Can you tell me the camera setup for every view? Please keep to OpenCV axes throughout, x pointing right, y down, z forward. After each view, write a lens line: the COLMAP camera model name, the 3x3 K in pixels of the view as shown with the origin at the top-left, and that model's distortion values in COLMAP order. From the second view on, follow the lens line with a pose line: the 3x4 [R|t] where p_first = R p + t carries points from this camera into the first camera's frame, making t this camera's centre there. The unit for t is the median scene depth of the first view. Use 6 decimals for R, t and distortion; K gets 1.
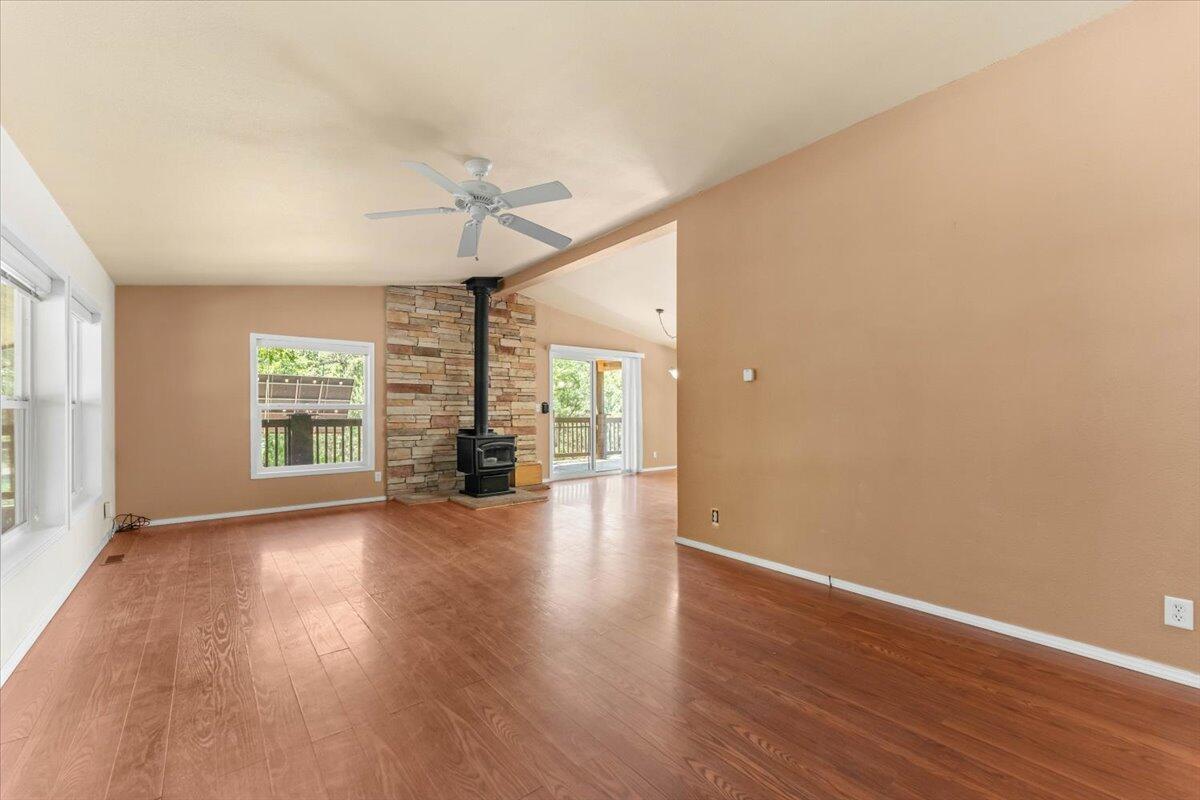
lens RADIAL K [[482.4, 0, 592.4], [0, 482.4, 404.9], [0, 0, 1]] dist [-0.002224, -0.000444]
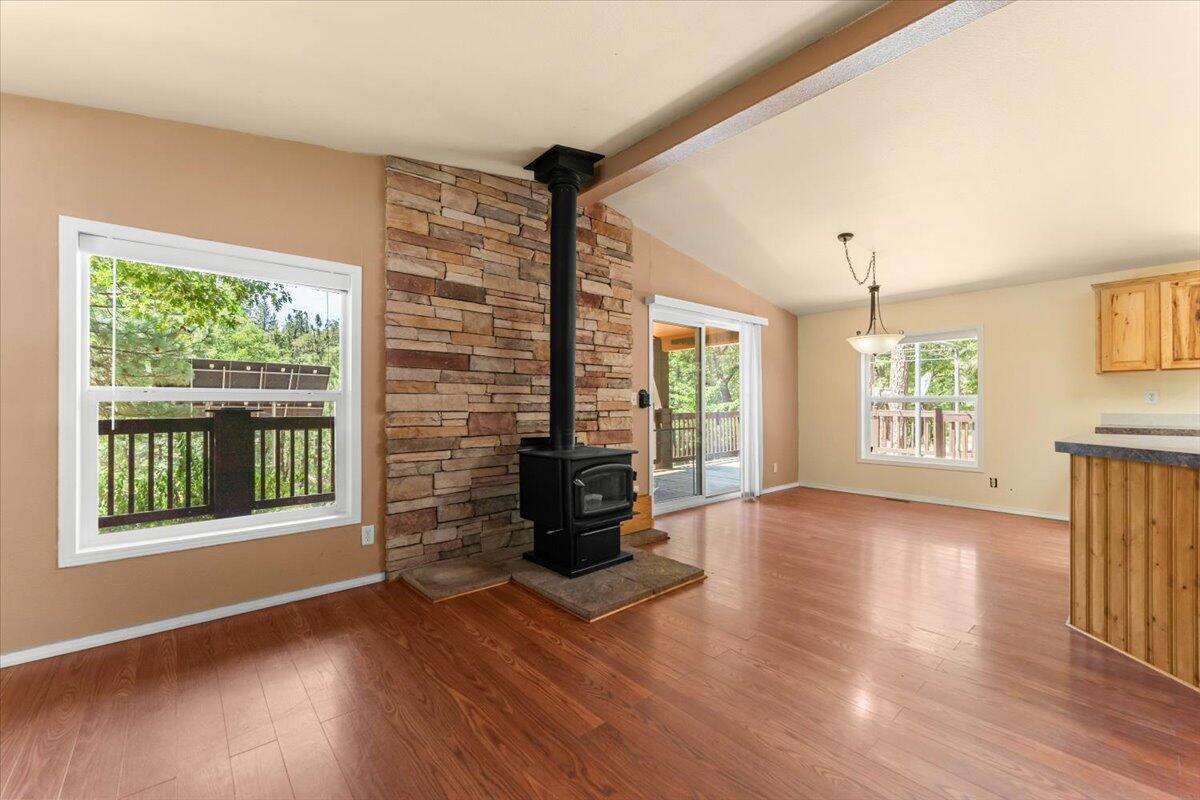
lens RADIAL K [[482.4, 0, 599.1], [0, 482.4, 394.9], [0, 0, 1]] dist [-0.002224, -0.000444]
pose [[0.998957, 0.001342, 0.045651, -0.208794], [-0.001027, 0.999975, -0.006938, 0.006345], [-0.045659, 0.006884, 0.998933, 0.448210]]
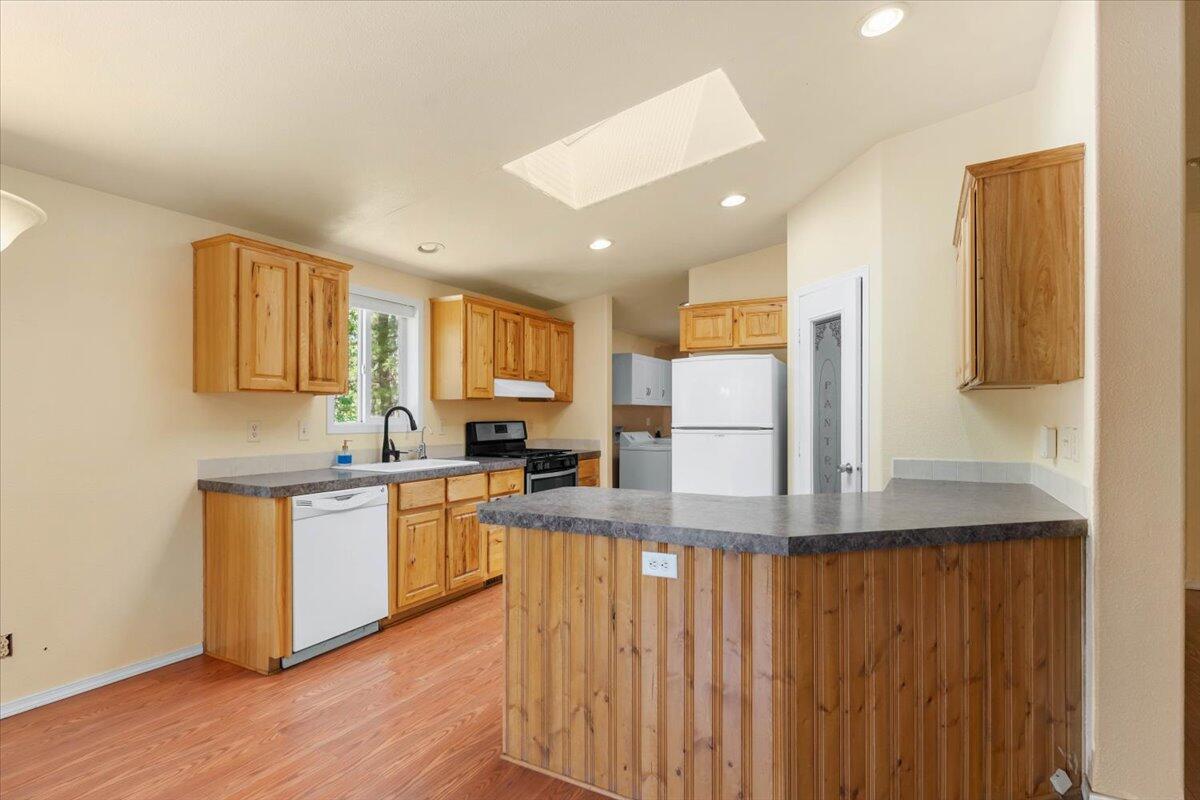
lens RADIAL K [[583.4, 0, 583.0], [0, 583.4, 413.5], [0, 0, 1]] dist [-0.004791, 0.000569]
pose [[-0.367356, 0.005545, 0.930064, -0.029143], [-0.008574, 0.999920, -0.009348, -0.008815], [-0.930041, -0.011408, -0.367279, 0.966916]]
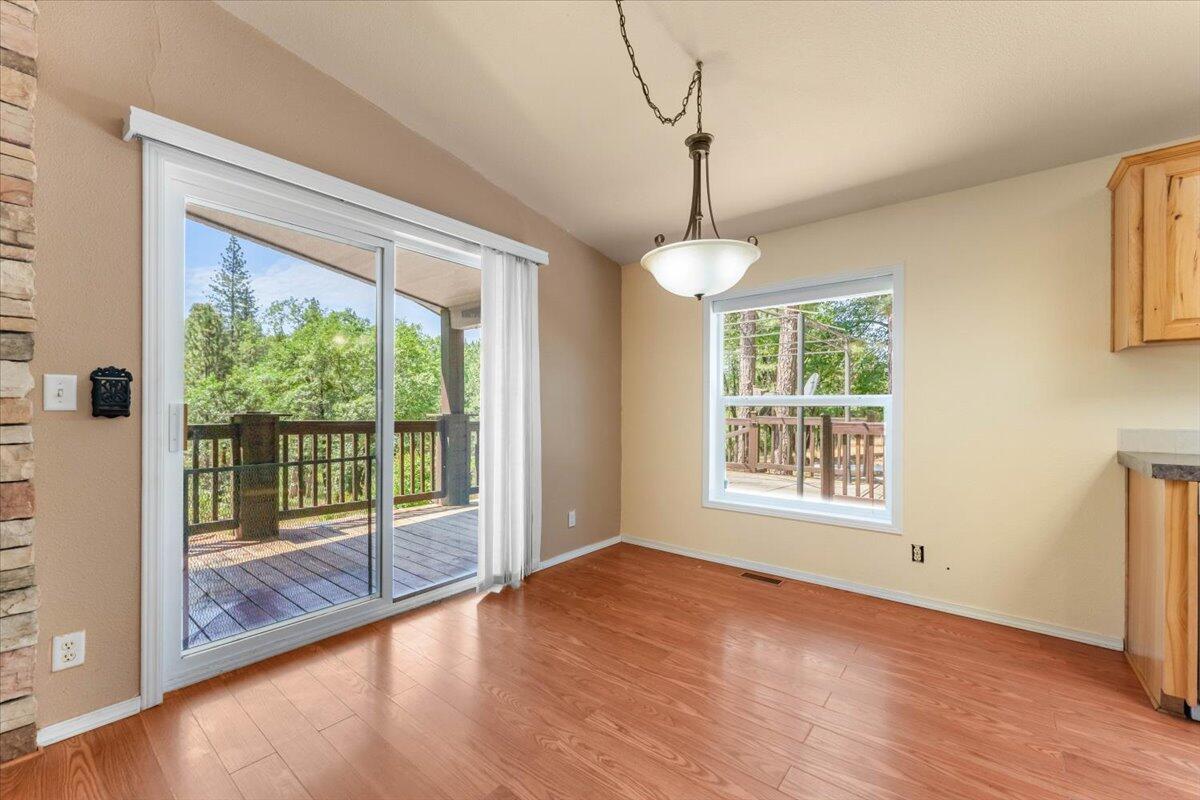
lens RADIAL K [[482.4, 0, 602.7], [0, 482.4, 408.5], [0, 0, 1]] dist [-0.002224, -0.000444]
pose [[0.974550, 0.004362, 0.224126, 0.088180], [-0.007250, 0.999901, 0.012067, 0.010509], [-0.224051, -0.013385, 0.974485, 0.833715]]
